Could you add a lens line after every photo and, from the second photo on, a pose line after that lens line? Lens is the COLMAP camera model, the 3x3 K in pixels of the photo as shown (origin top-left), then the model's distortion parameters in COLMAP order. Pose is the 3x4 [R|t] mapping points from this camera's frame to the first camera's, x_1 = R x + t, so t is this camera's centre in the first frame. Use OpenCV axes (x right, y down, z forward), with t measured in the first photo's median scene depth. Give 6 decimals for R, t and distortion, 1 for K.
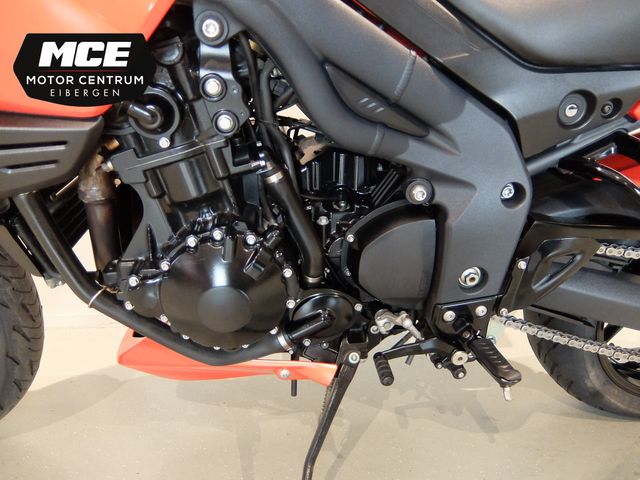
lens RADIAL K [[487.7, 0, 320.0], [0, 487.7, 240.0], [0, 0, 1]] dist [-0.006770, -0.048458]
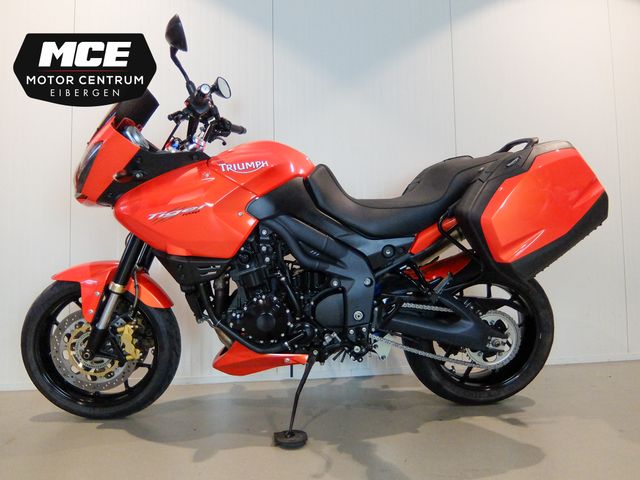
lens RADIAL K [[487.7, 0, 320.0], [0, 487.7, 240.0], [0, 0, 1]] dist [-0.006770, -0.048458]
pose [[0.999381, -0.032954, -0.012291, 0.154814], [0.027296, 0.947077, -0.319844, 0.537853], [0.022181, 0.319311, 0.947390, -1.654233]]
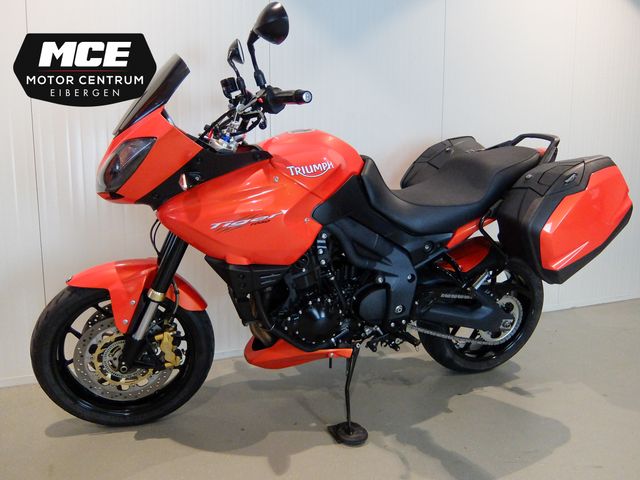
lens RADIAL K [[487.7, 0, 320.0], [0, 487.7, 240.0], [0, 0, 1]] dist [-0.006770, -0.048458]
pose [[0.970064, -0.043779, 0.238870, -0.766895], [0.076145, 0.988847, -0.127998, 0.009450], [-0.230603, 0.142355, 0.962579, -1.600179]]
